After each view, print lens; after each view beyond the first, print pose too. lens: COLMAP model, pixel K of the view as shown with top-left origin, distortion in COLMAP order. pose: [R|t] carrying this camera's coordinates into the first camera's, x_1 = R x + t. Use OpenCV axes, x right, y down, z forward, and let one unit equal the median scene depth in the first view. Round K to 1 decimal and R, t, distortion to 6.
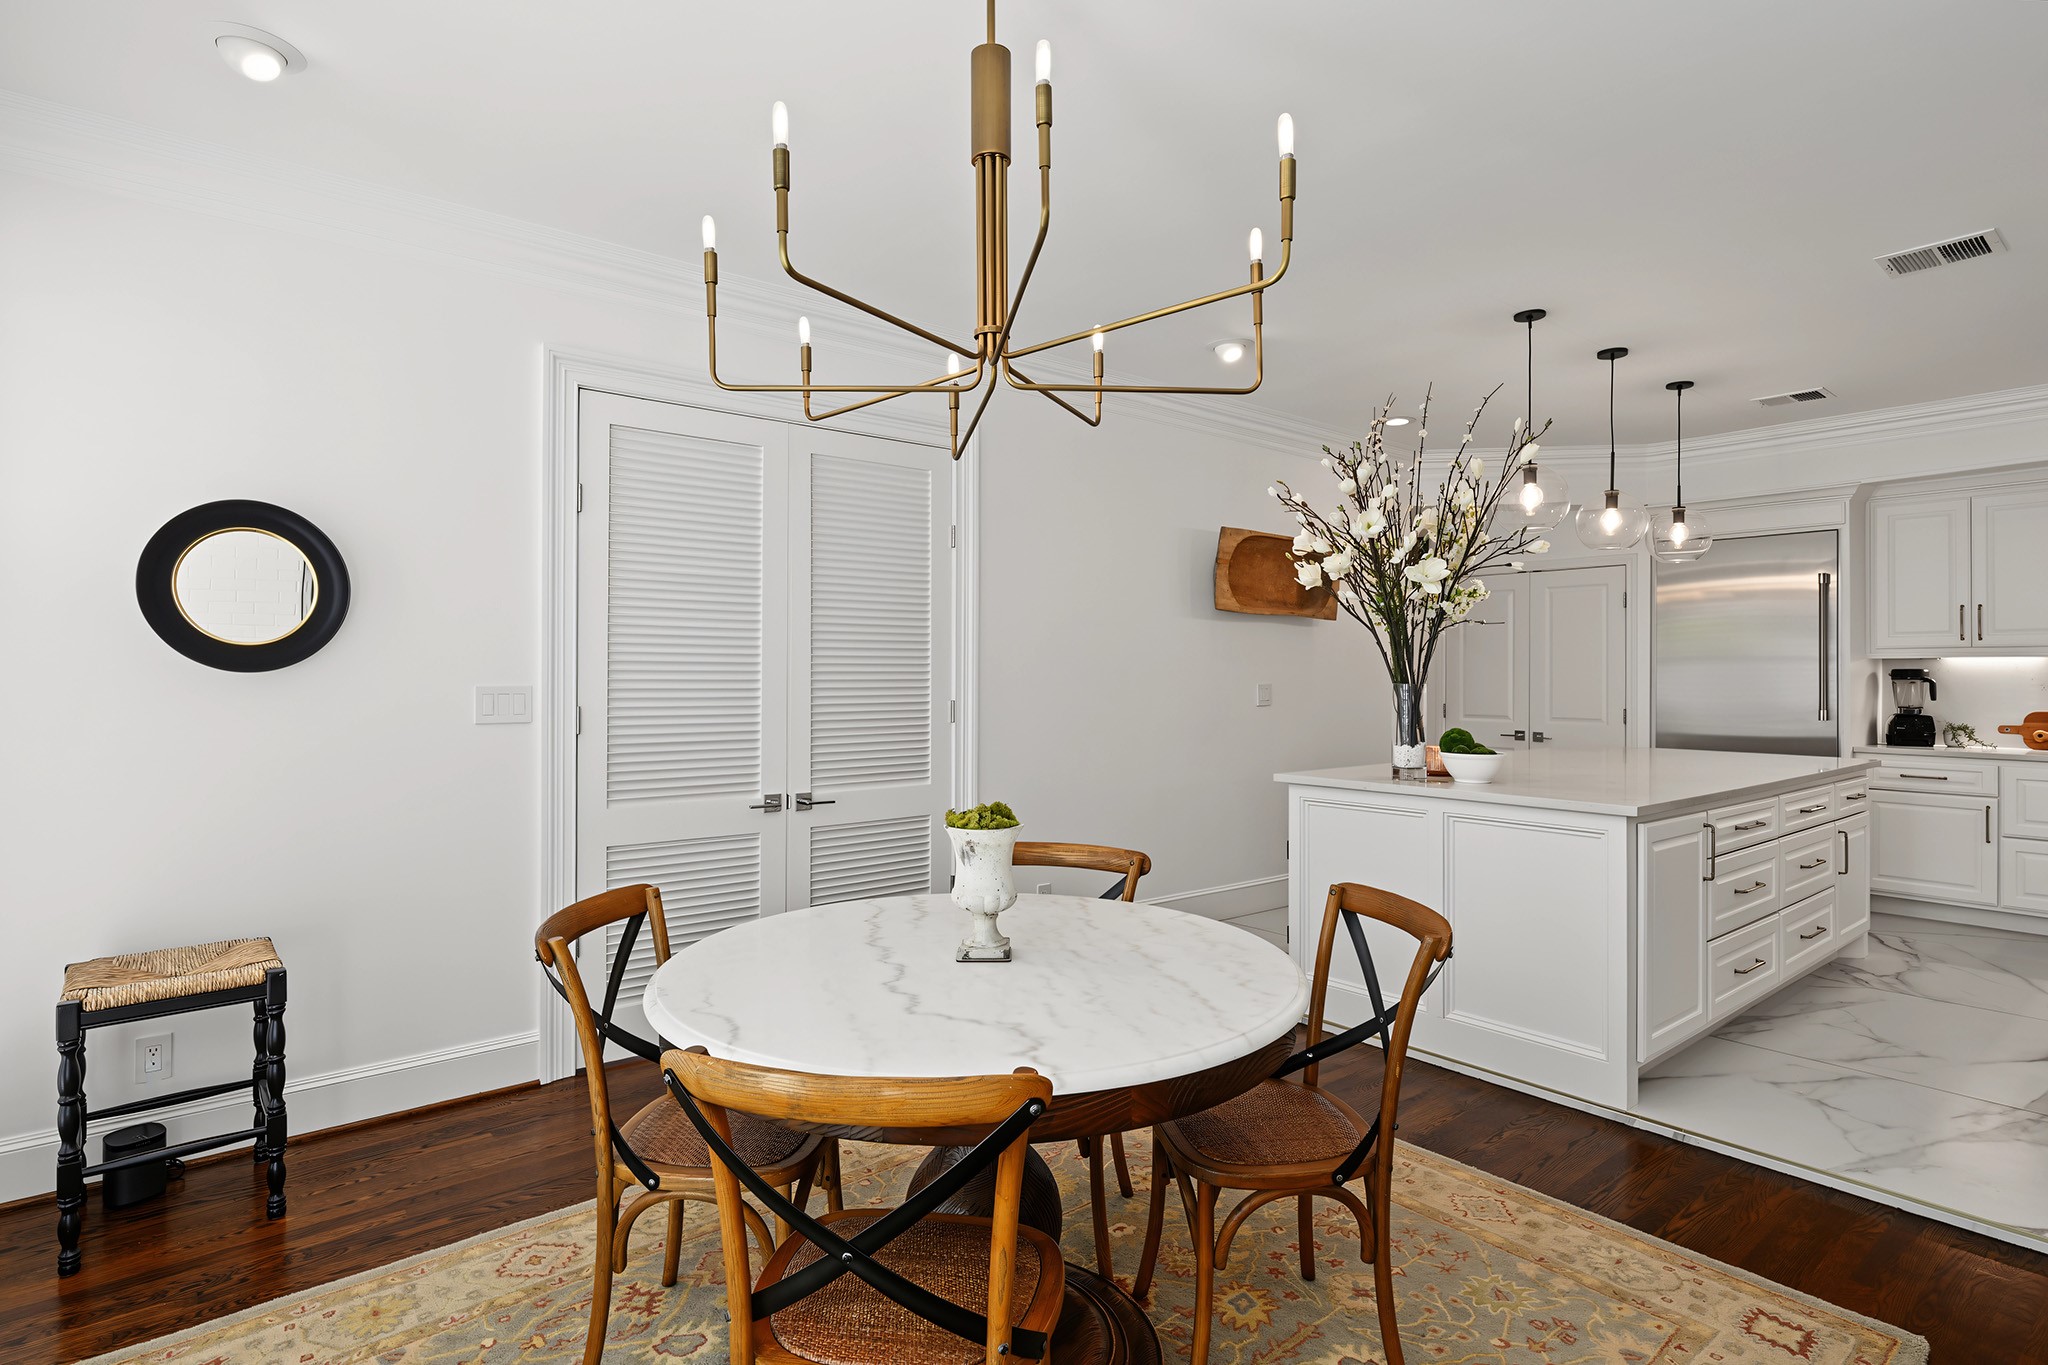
lens RADIAL K [[1038.6, 0, 1022.3], [0, 1038.6, 674.6], [0, 0, 1]] dist [0.002146, 0.001944]
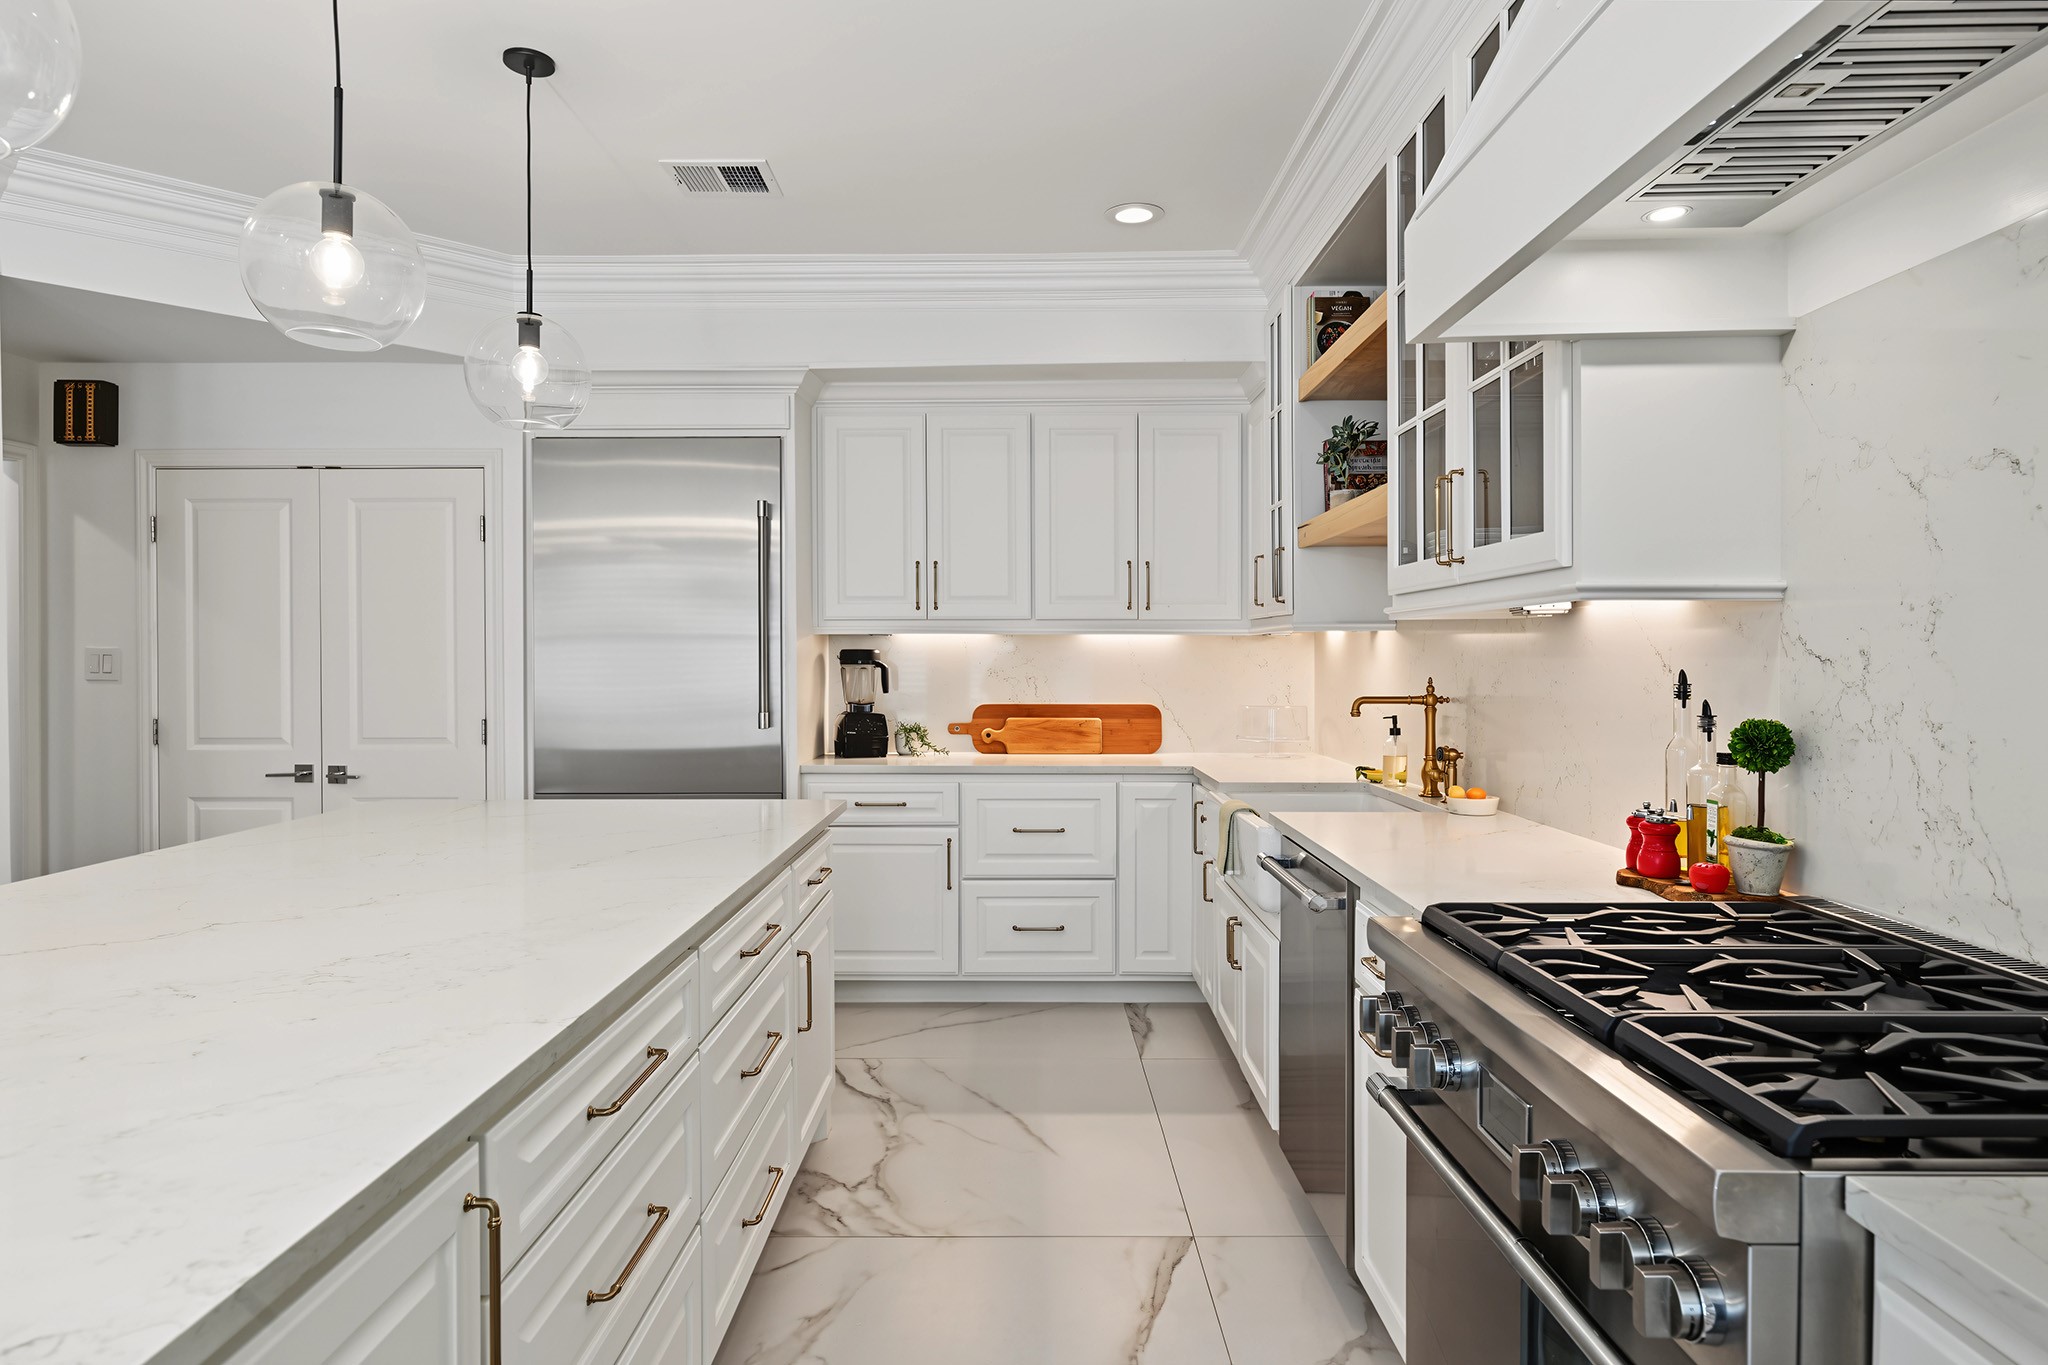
lens RADIAL K [[1176.7, 0, 1016.0], [0, 1176.7, 666.5], [0, 0, 1]] dist [0.000712, 0.001280]
pose [[0.637516, -0.010139, 0.770370, 0.302784], [0.003775, 0.999943, 0.010037, -0.001407], [-0.770427, -0.003491, 0.637518, 0.409176]]
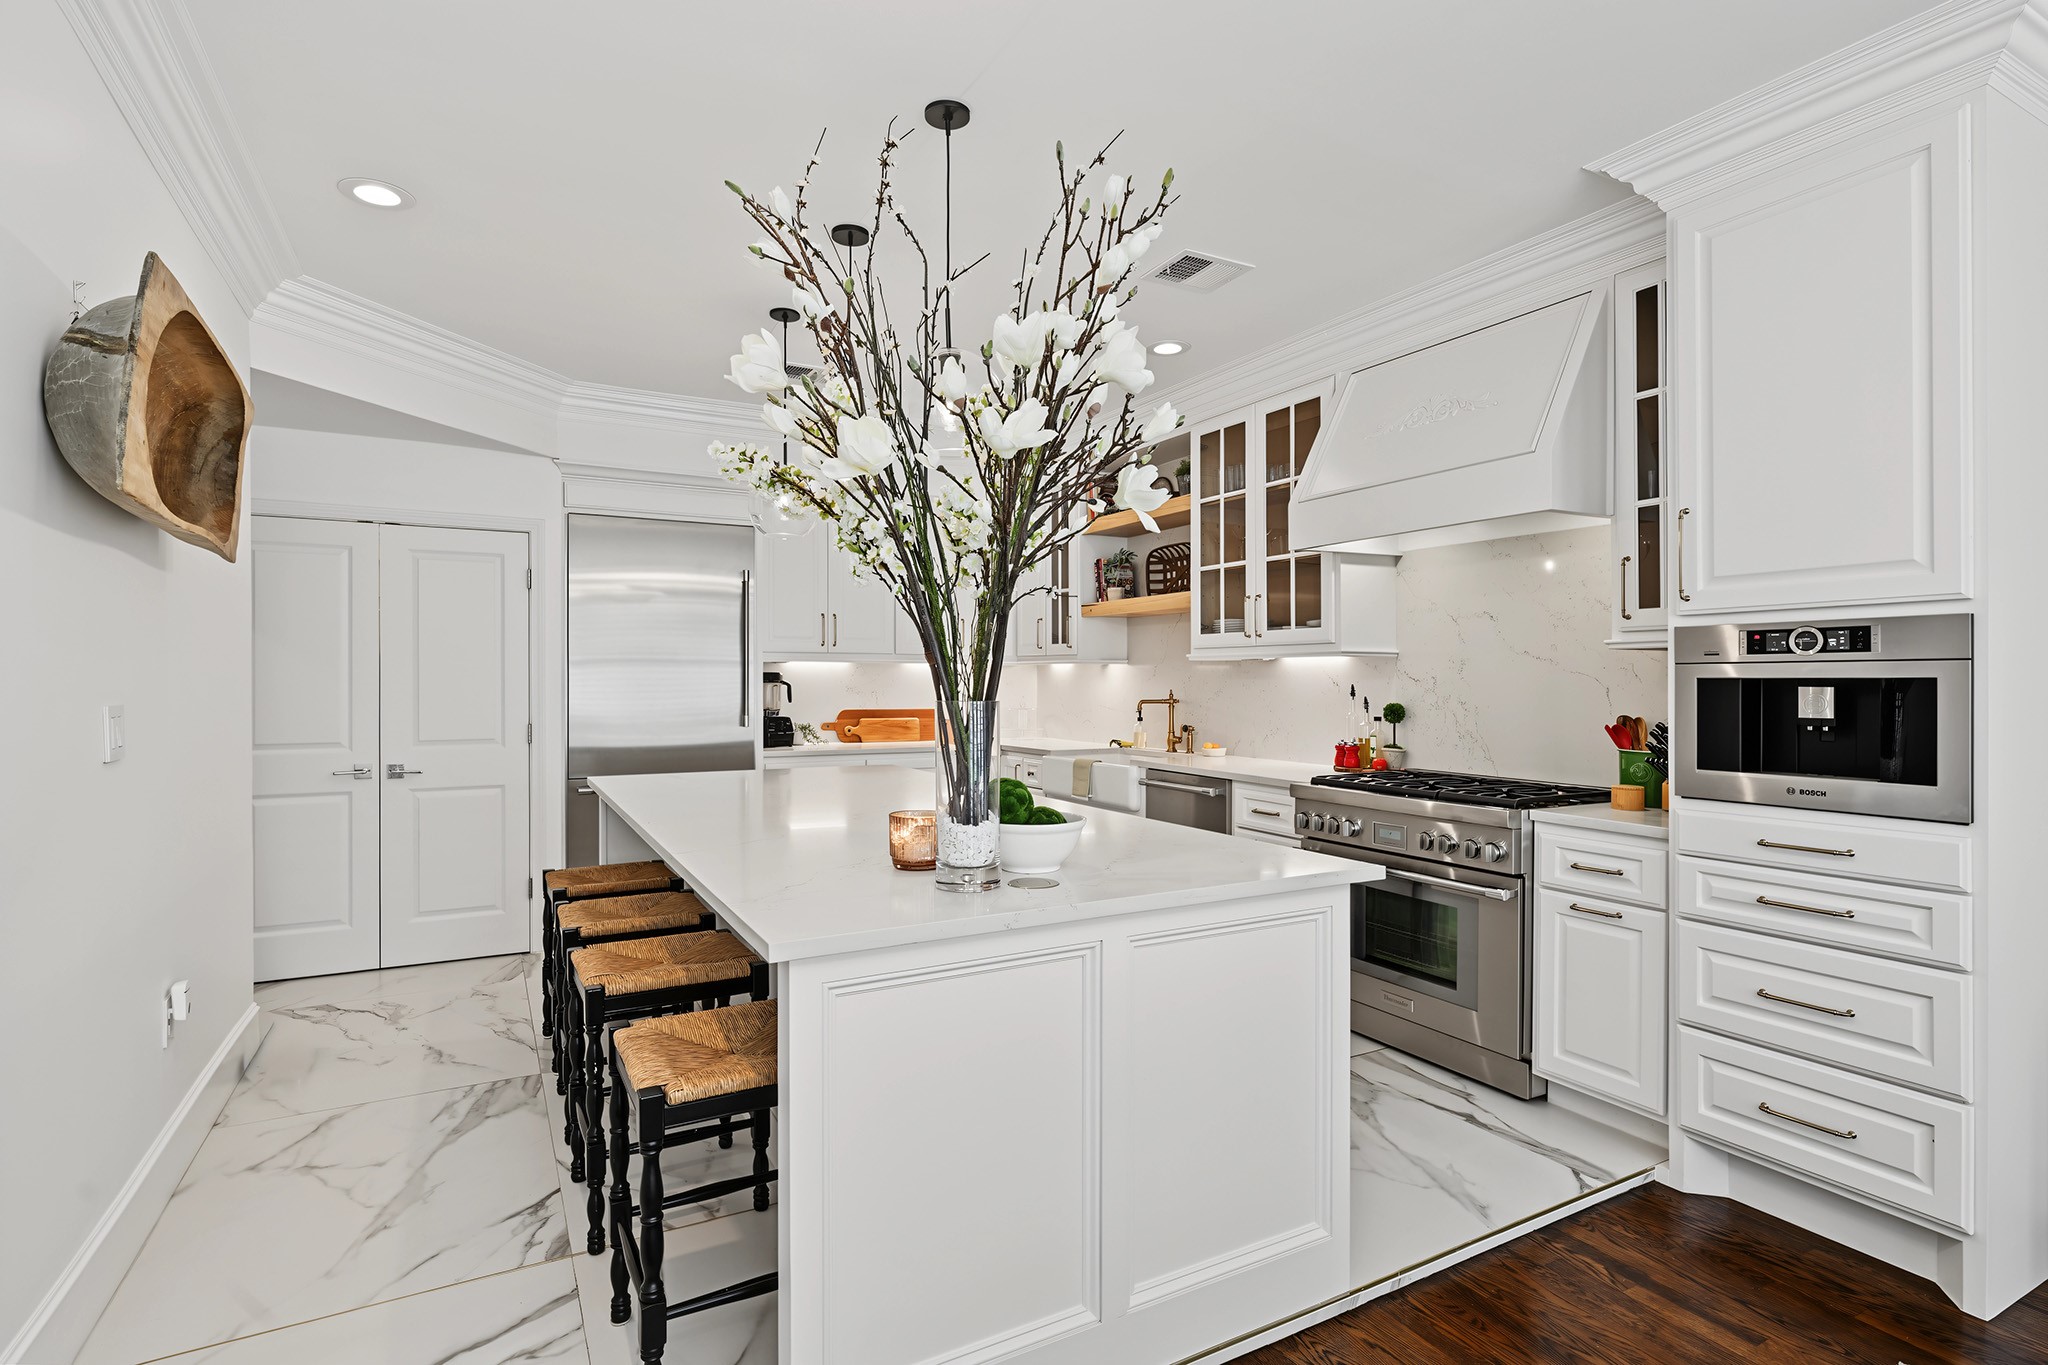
lens RADIAL K [[987.7, 0, 1014.6], [0, 987.7, 685.4], [0, 0, 1]] dist [-0.002935, -0.002739]
pose [[0.182449, -0.009581, 0.983169, -0.067278], [-0.001002, 0.999950, 0.009930, -0.002529], [-0.983215, -0.002797, 0.182431, 0.595620]]
